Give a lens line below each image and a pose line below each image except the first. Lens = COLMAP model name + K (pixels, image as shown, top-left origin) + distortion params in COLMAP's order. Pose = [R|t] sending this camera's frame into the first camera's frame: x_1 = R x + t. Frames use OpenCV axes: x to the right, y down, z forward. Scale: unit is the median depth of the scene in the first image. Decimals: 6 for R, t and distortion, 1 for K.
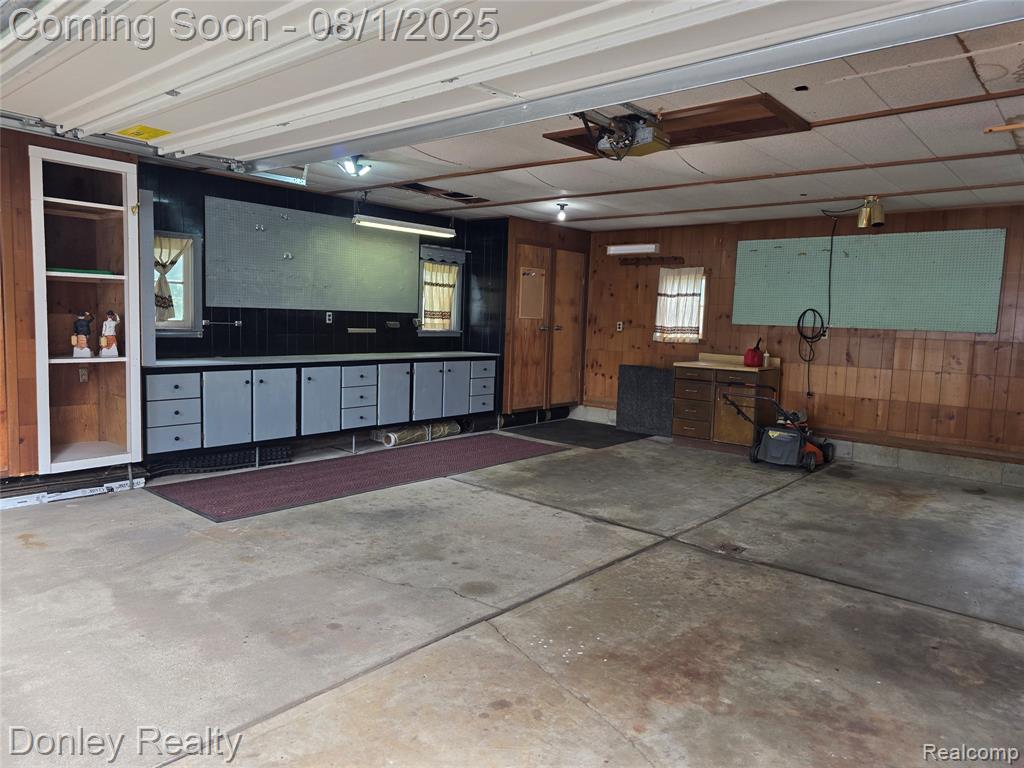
lens RADIAL K [[688.2, 0, 509.4], [0, 688.2, 379.5], [0, 0, 1]] dist [0.041834, -0.028202]
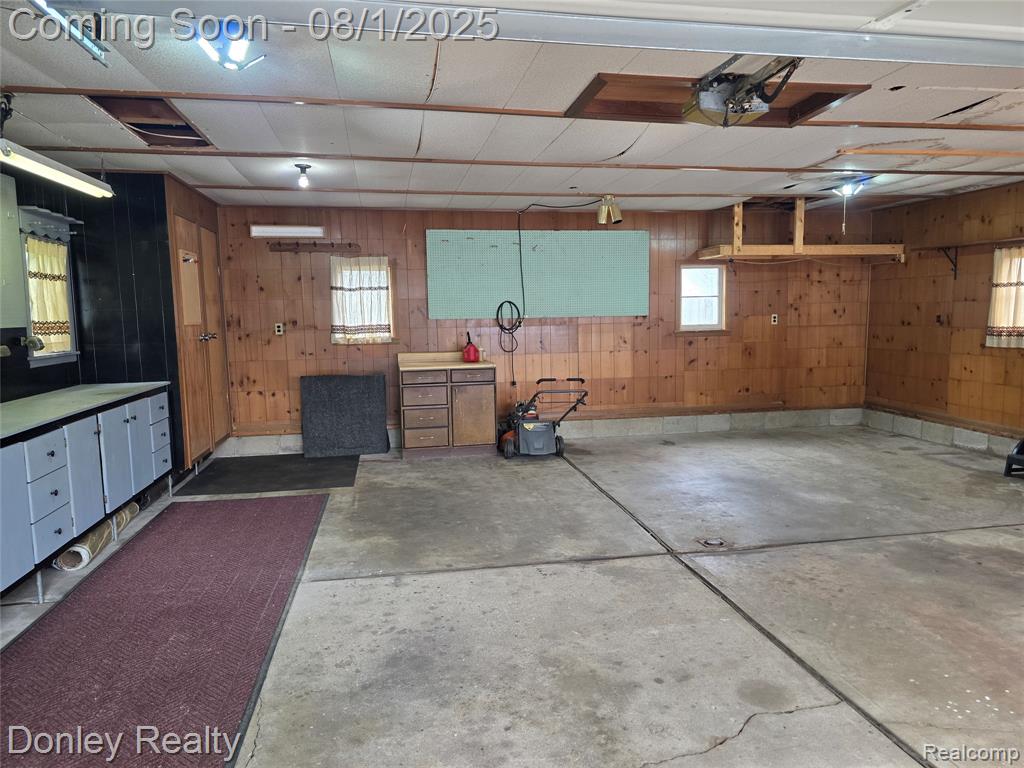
lens RADIAL K [[688.2, 0, 516.9], [0, 688.2, 389.9], [0, 0, 1]] dist [0.041834, -0.028202]
pose [[0.620618, -0.130906, 0.773109, -0.437001], [0.109185, 0.990788, 0.080115, -0.062224], [-0.776474, 0.034691, 0.629193, 0.432351]]
